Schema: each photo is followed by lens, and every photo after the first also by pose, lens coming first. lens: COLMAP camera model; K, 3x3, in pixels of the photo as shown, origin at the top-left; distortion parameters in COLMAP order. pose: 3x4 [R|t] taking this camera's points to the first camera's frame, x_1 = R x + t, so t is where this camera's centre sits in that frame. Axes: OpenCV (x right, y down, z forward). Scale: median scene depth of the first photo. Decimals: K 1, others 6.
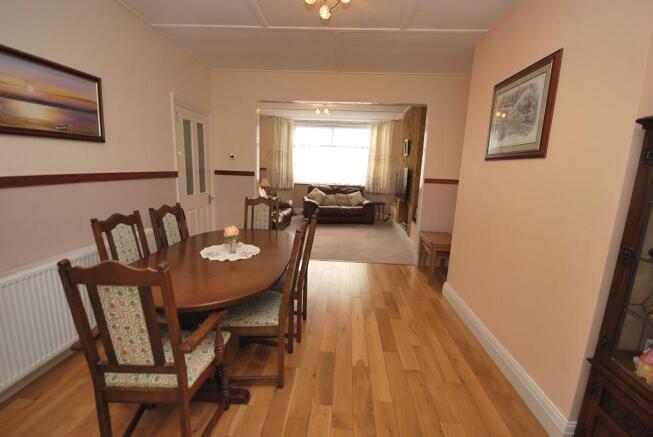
lens RADIAL K [[284.3, 0, 326.5], [0, 284.3, 218.5], [0, 0, 1]] dist [0.001346, 0.000082]
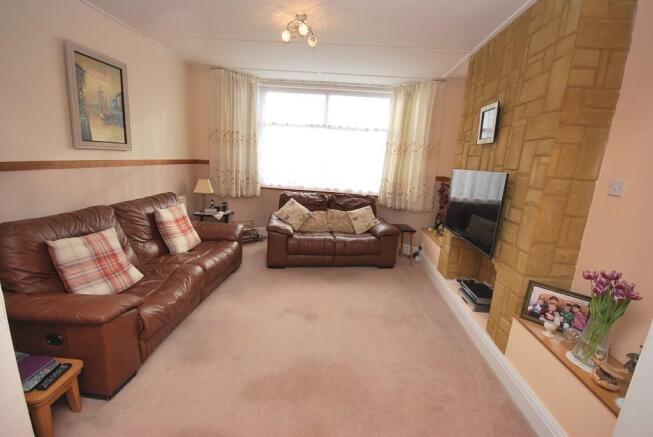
lens RADIAL K [[284.3, 0, 326.5], [0, 284.3, 218.5], [0, 0, 1]] dist [0.001346, 0.000082]
pose [[0.999594, 0.028394, -0.002391, 0.030771], [-0.028287, 0.998923, 0.036783, -0.087854], [0.003433, -0.036700, 0.999320, 0.420273]]
